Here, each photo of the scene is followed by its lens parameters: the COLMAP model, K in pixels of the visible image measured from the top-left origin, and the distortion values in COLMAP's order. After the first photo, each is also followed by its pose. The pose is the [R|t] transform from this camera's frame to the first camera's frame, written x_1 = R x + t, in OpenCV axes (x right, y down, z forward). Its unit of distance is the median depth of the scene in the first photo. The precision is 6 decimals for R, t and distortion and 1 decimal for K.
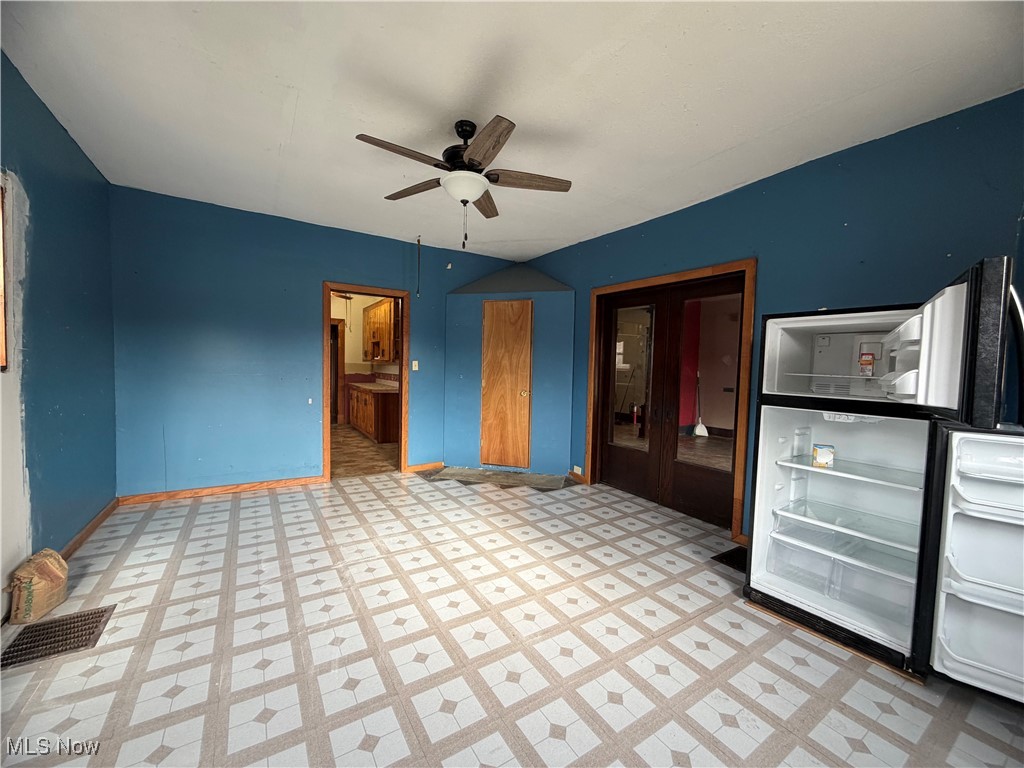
lens RADIAL K [[408.5, 0, 512.6], [0, 408.5, 385.7], [0, 0, 1]] dist [-0.000902, 0.000017]
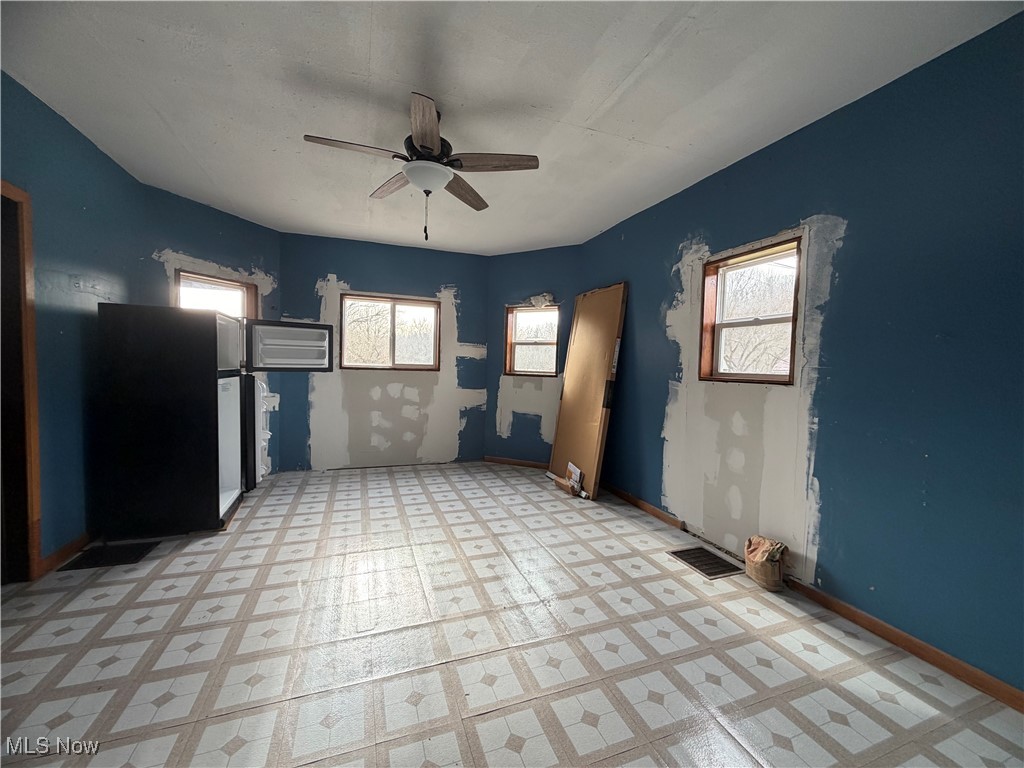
lens RADIAL K [[408.5, 0, 510.1], [0, 408.5, 385.4], [0, 0, 1]] dist [-0.000902, 0.000017]
pose [[-0.974076, -0.065112, 0.216647, -0.571910], [-0.044479, 0.994113, 0.098793, -0.101830], [-0.221805, 0.086595, -0.971238, 2.020097]]
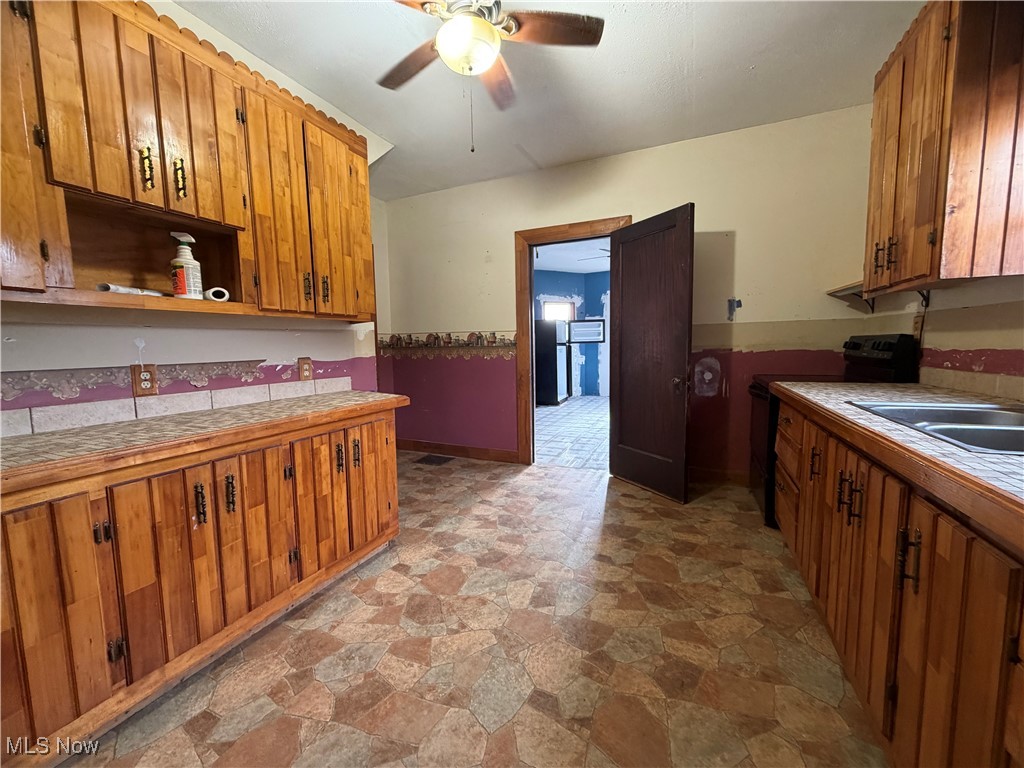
lens RADIAL K [[408.5, 0, 509.9], [0, 408.5, 385.0], [0, 0, 1]] dist [-0.000902, 0.000017]
pose [[-0.555870, -0.092272, 0.826132, -1.933076], [0.040027, 0.989696, 0.137473, -0.105754], [-0.830305, 0.109485, -0.546449, 3.123061]]
